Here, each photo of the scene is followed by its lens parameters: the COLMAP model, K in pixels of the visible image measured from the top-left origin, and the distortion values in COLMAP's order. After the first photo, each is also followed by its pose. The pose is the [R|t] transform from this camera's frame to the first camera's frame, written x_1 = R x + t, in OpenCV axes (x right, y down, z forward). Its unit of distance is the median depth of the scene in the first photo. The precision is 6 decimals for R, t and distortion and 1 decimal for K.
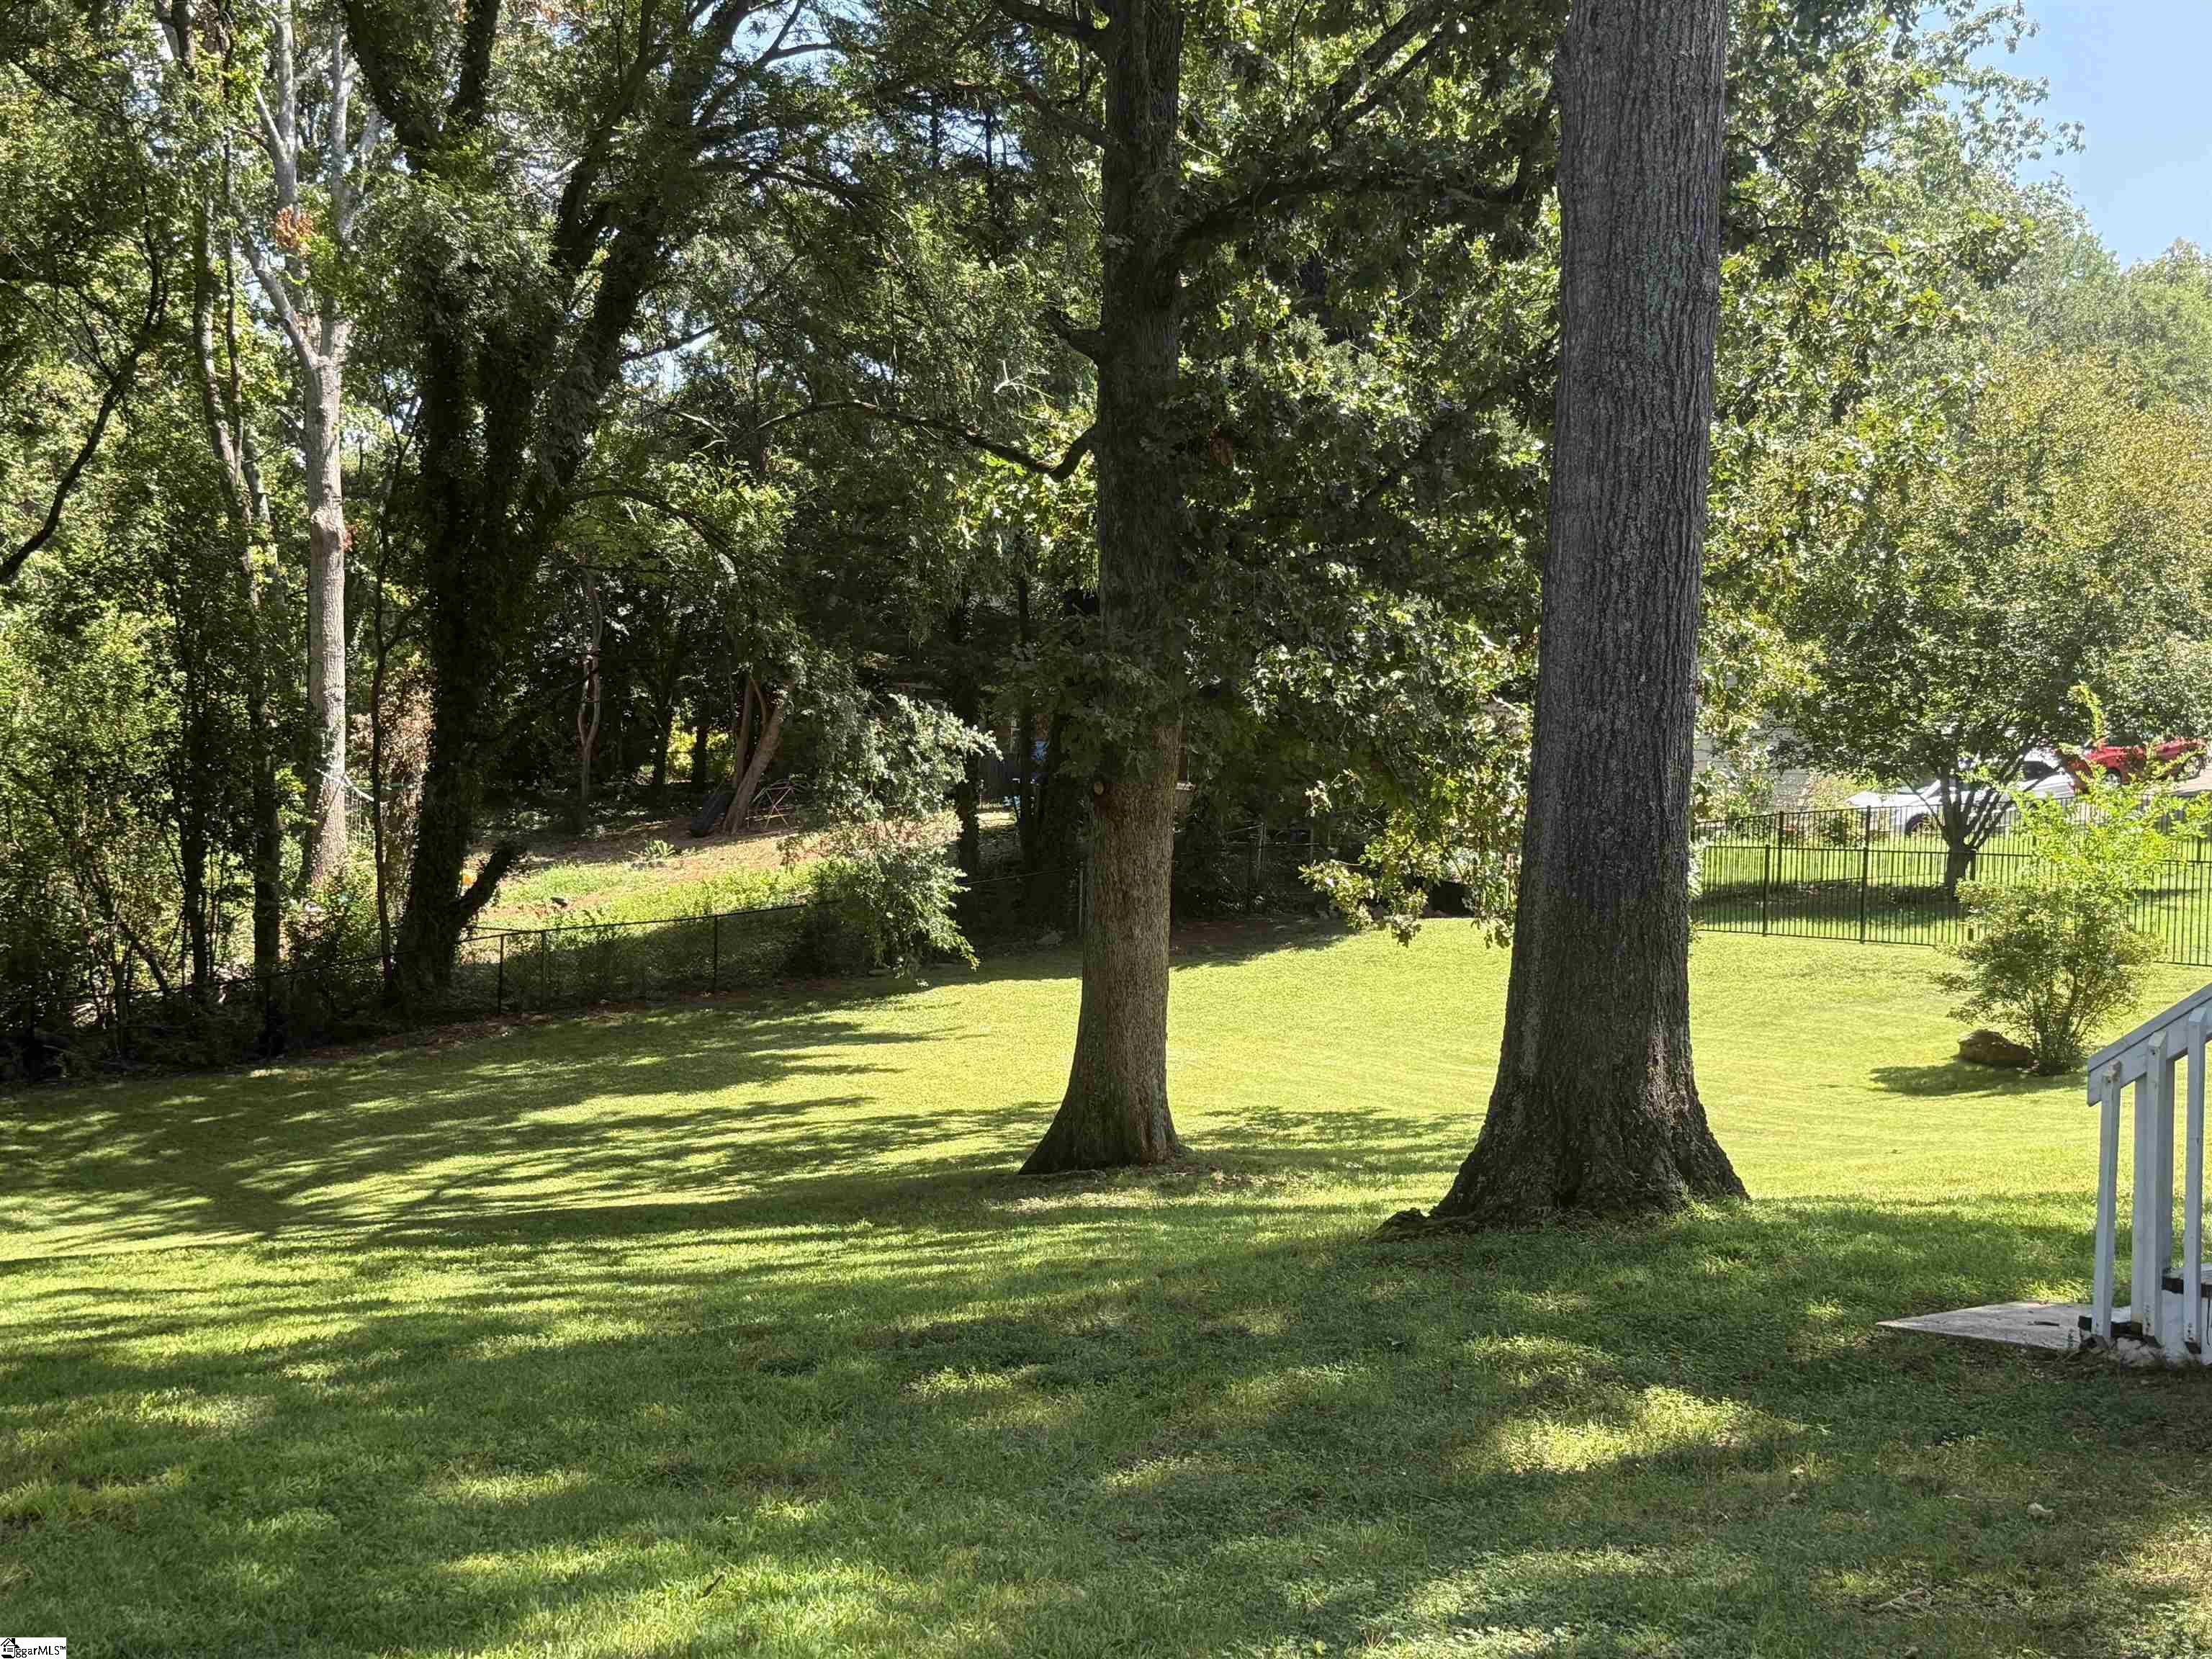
lens RADIAL K [[2832.1, 0, 1106.0], [0, 2832.1, 829.5], [0, 0, 1]] dist [0.217635, -0.599012]
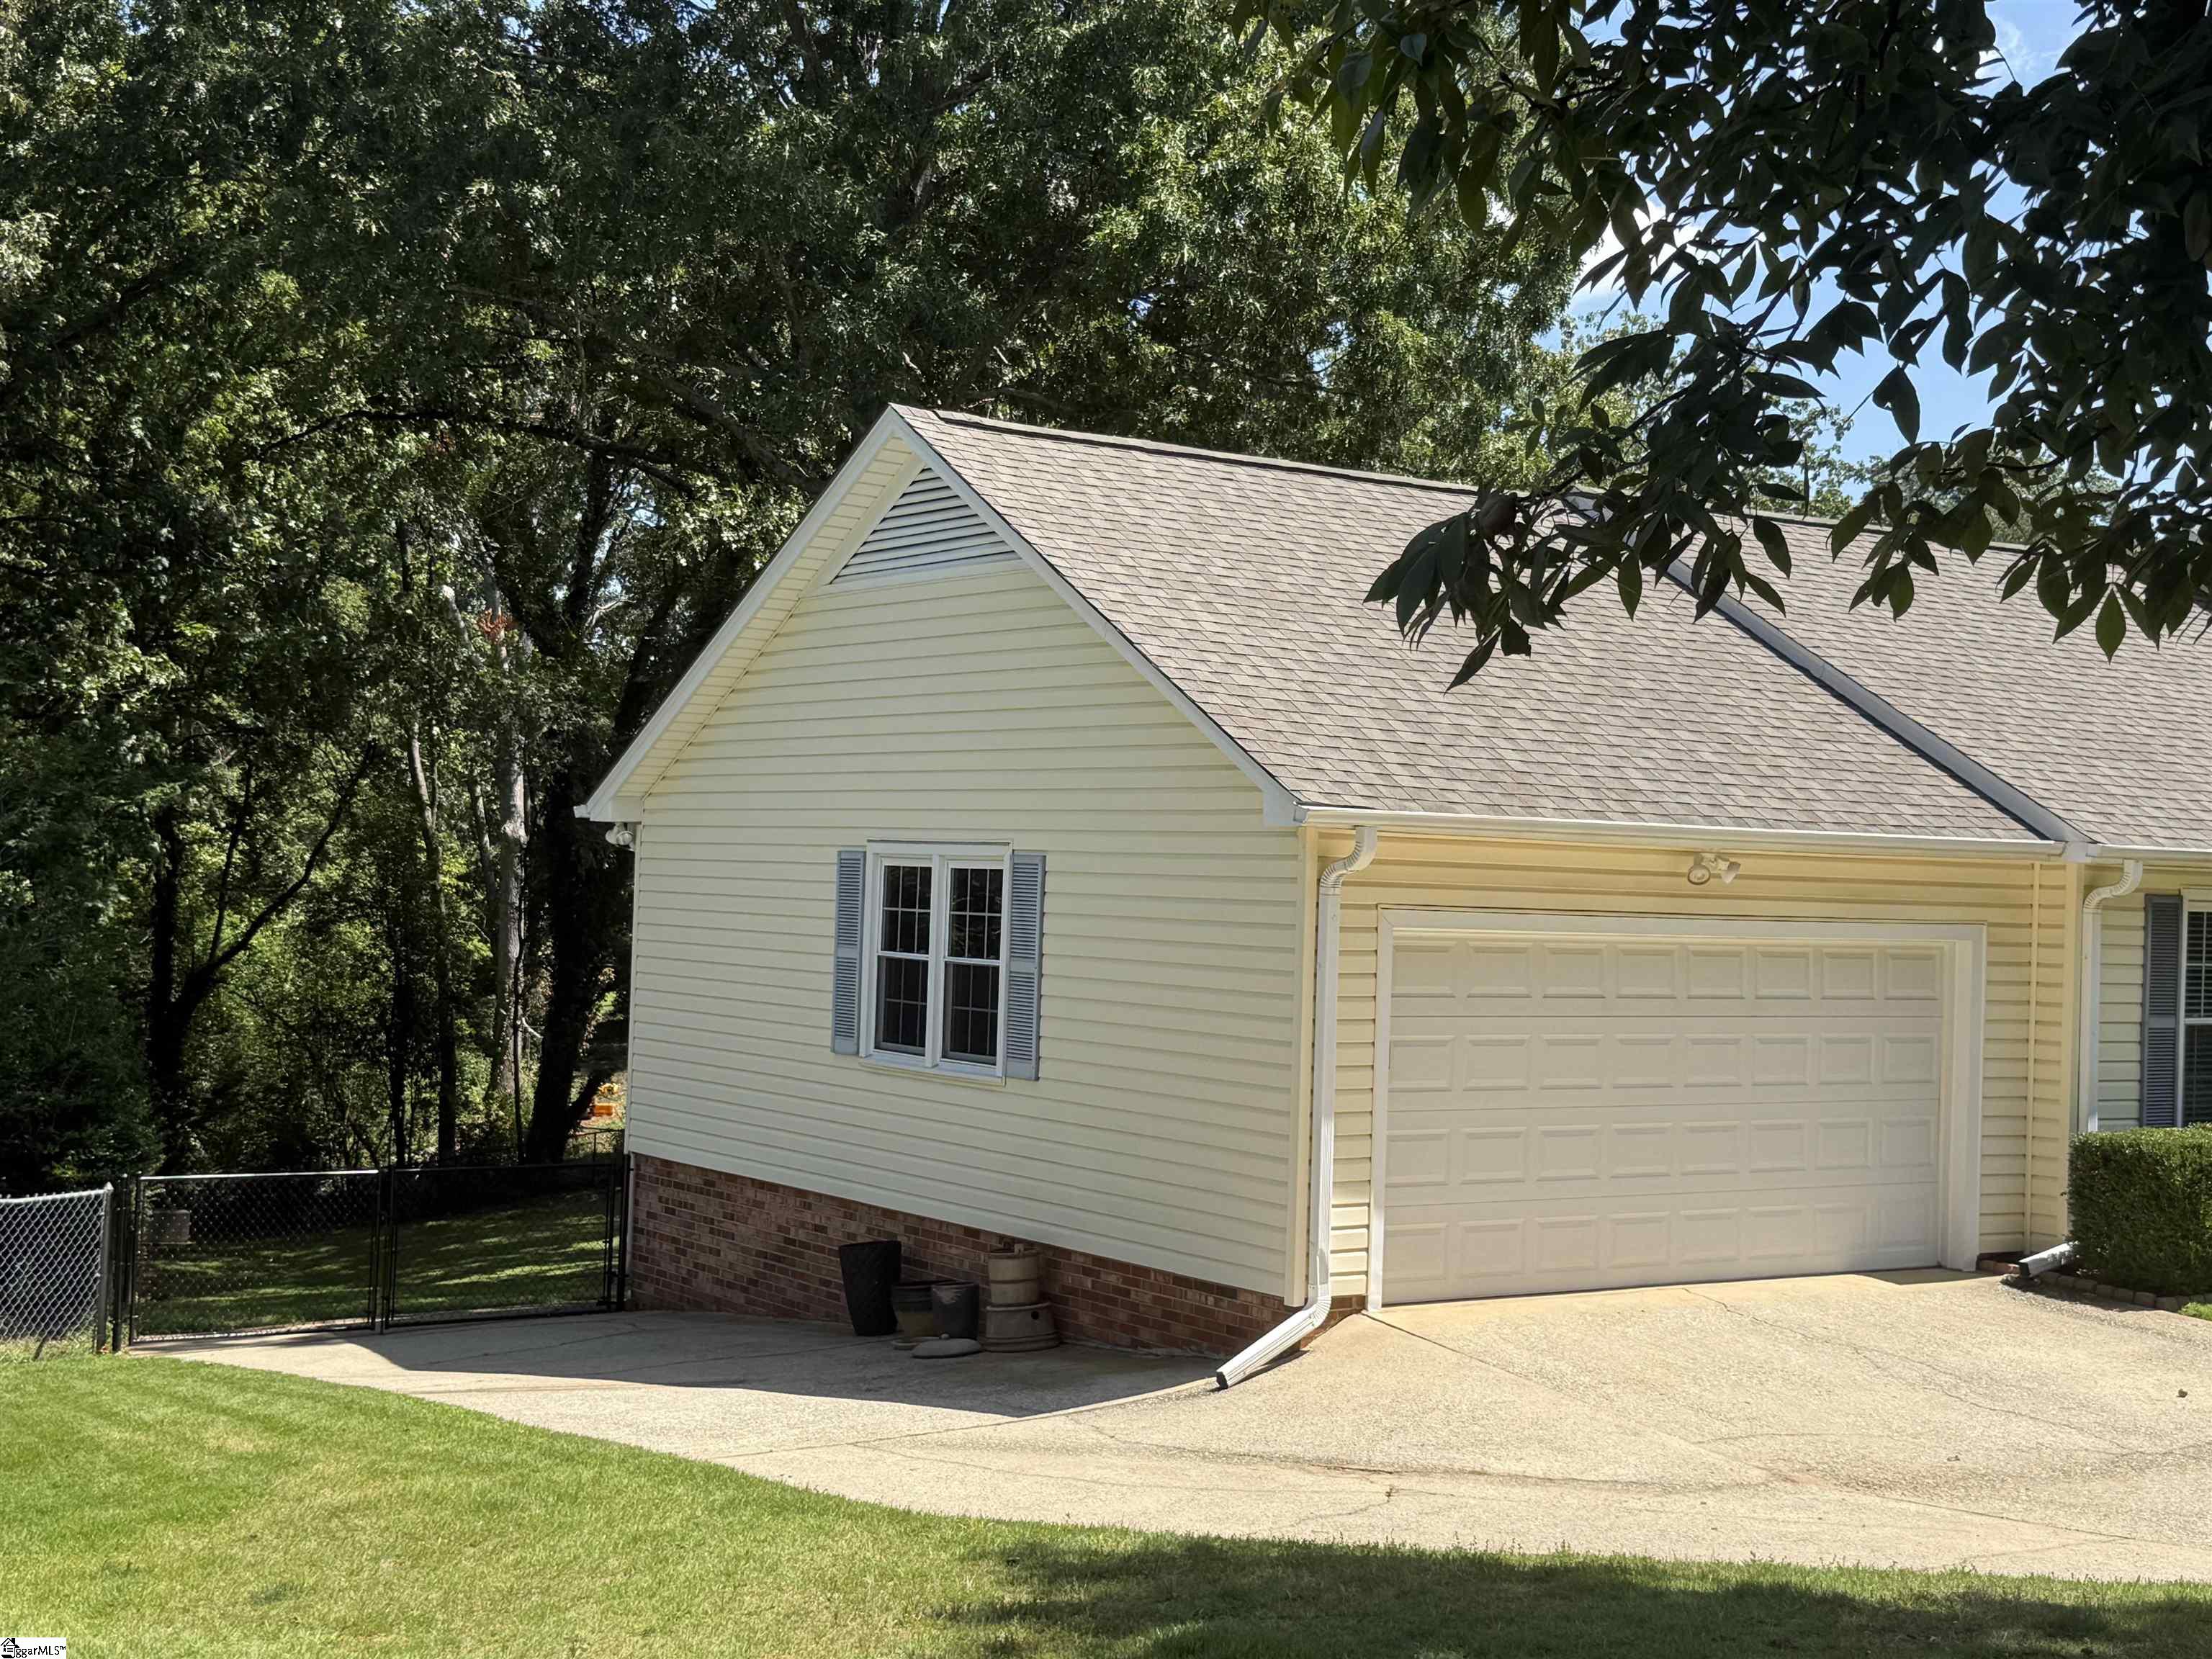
lens RADIAL K [[2832.1, 0, 1106.0], [0, 2832.1, 829.5], [0, 0, 1]] dist [0.217635, -0.599012]
pose [[0.995869, -0.003345, -0.090740, 0.186215], [-0.002963, 0.997592, -0.069296, -0.018377], [0.090753, 0.069278, 0.993461, -0.459282]]
